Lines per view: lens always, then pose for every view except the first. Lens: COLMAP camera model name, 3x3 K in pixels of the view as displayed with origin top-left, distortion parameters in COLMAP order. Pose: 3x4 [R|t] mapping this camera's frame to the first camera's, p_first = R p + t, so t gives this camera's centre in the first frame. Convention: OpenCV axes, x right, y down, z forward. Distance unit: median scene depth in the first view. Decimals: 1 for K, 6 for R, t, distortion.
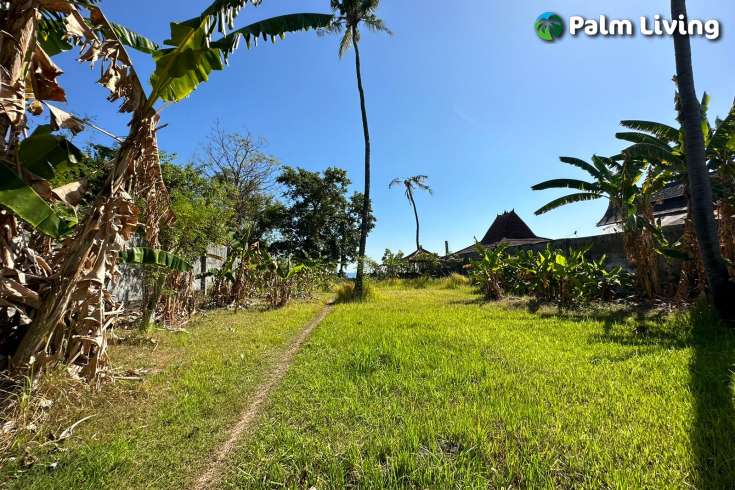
lens RADIAL K [[292.7, 0, 365.2], [0, 292.7, 246.5], [0, 0, 1]] dist [-0.003710, -0.000215]
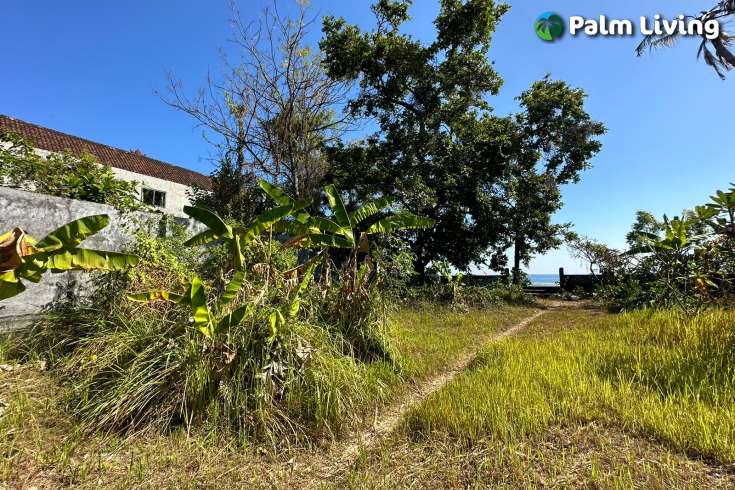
lens RADIAL K [[292.7, 0, 365.2], [0, 292.7, 246.5], [0, 0, 1]] dist [-0.003710, -0.000215]
pose [[0.809312, -0.046226, -0.585557, 0.003096], [0.036547, 0.998930, -0.028347, 0.061705], [0.586241, 0.001541, 0.810135, 0.574735]]
